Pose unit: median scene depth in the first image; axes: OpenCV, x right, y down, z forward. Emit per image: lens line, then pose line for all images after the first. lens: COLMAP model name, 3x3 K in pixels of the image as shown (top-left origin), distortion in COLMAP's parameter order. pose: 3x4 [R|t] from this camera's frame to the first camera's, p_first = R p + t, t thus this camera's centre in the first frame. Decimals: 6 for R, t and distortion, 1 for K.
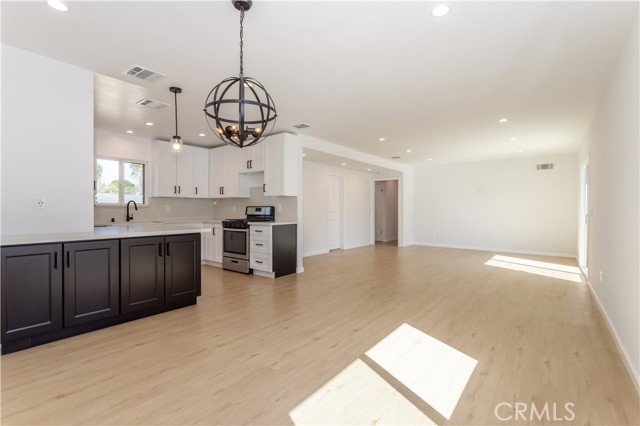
lens RADIAL K [[299.0, 0, 319.8], [0, 299.0, 212.8], [0, 0, 1]] dist [-0.004995, 0.000038]
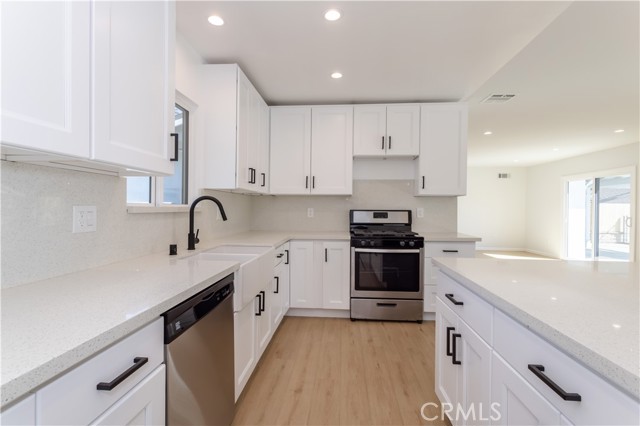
lens RADIAL K [[299.0, 0, 321.2], [0, 299.0, 209.8], [0, 0, 1]] dist [-0.004995, 0.000038]
pose [[0.836203, 0.001132, 0.548419, -0.709720], [0.003621, 0.999965, -0.007585, -0.018709], [-0.548409, 0.008329, 0.836169, 0.571827]]
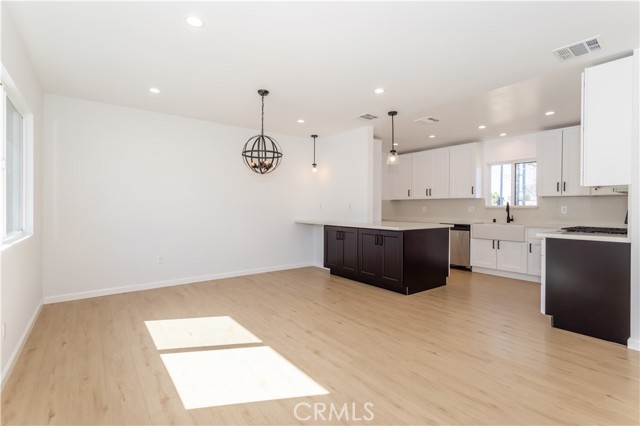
lens RADIAL K [[299.0, 0, 320.5], [0, 299.0, 210.6], [0, 0, 1]] dist [-0.004995, 0.000038]
pose [[-0.247778, 0.002861, -0.968813, 0.487434], [-0.018983, 0.999789, 0.007807, -0.007852], [0.968631, 0.020326, -0.247671, 0.627950]]
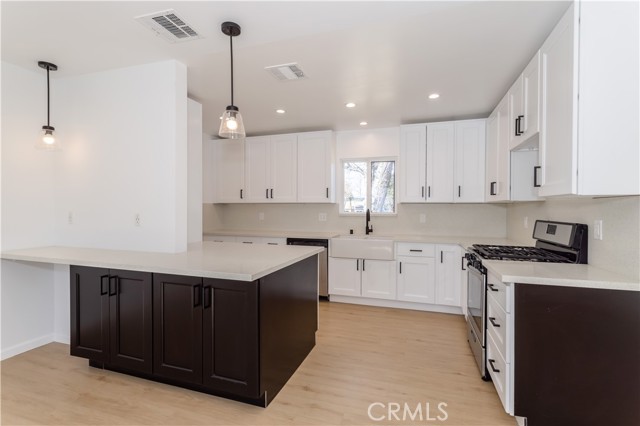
lens RADIAL K [[299.0, 0, 318.4], [0, 299.0, 210.9], [0, 0, 1]] dist [-0.004995, 0.000038]
pose [[0.335768, 0.007177, -0.941917, 0.080943], [-0.013617, 0.999903, 0.002765, -0.034868], [0.941846, 0.011898, 0.335833, 0.593219]]
